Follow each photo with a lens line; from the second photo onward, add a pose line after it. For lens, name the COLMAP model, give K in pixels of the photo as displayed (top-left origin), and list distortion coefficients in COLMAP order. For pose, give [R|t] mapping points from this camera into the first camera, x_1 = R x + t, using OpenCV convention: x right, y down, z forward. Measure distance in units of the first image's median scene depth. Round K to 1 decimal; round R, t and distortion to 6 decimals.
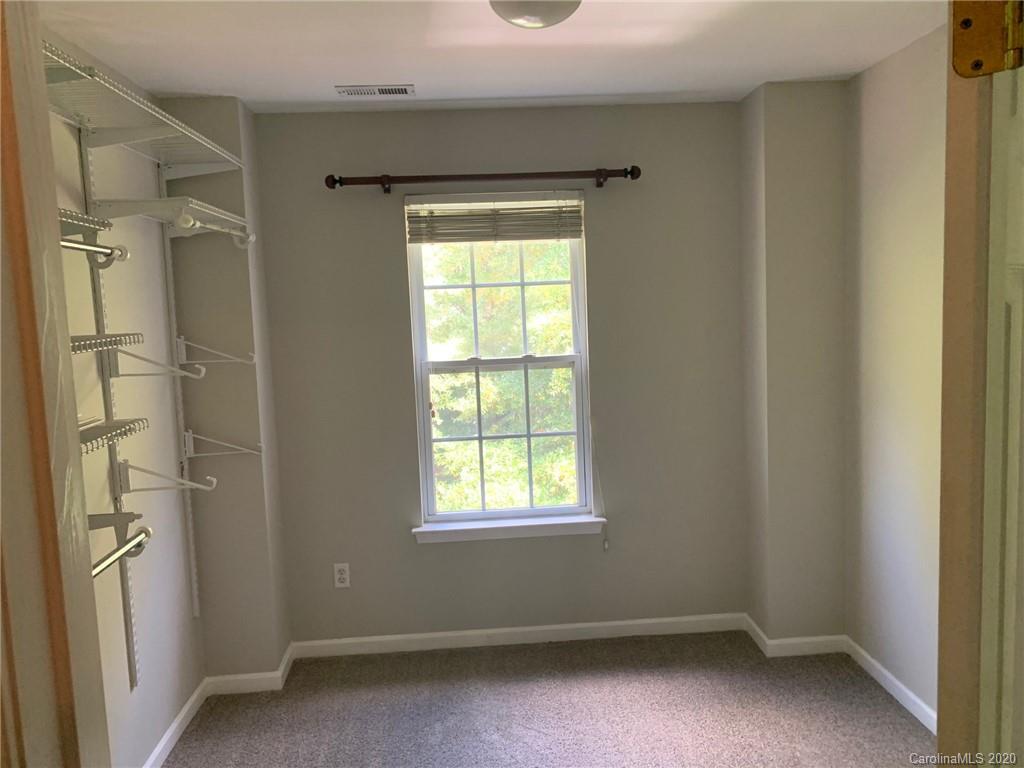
lens RADIAL K [[786.6, 0, 515.6], [0, 786.6, 385.9], [0, 0, 1]] dist [0.025930, -0.059442]
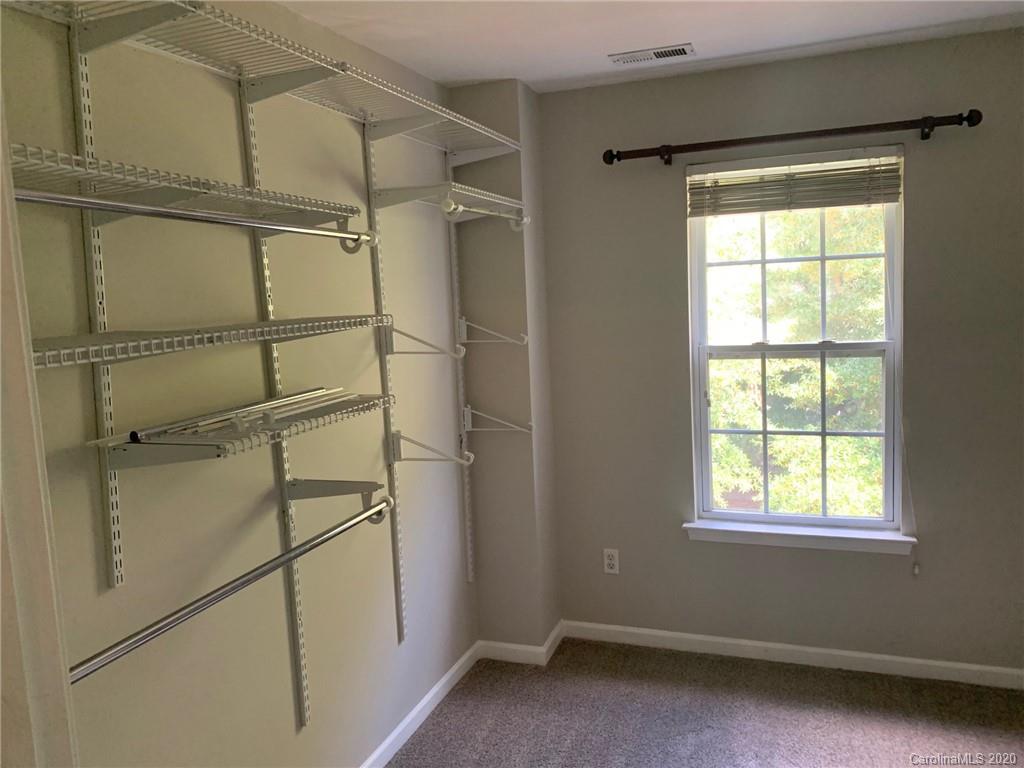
lens RADIAL K [[786.6, 0, 514.6], [0, 786.6, 388.1], [0, 0, 1]] dist [0.025930, -0.059442]
pose [[0.907985, 0.046028, -0.416467, 0.076396], [-0.034138, 0.998770, 0.035958, -0.007127], [0.417610, -0.018433, 0.908439, 0.069479]]
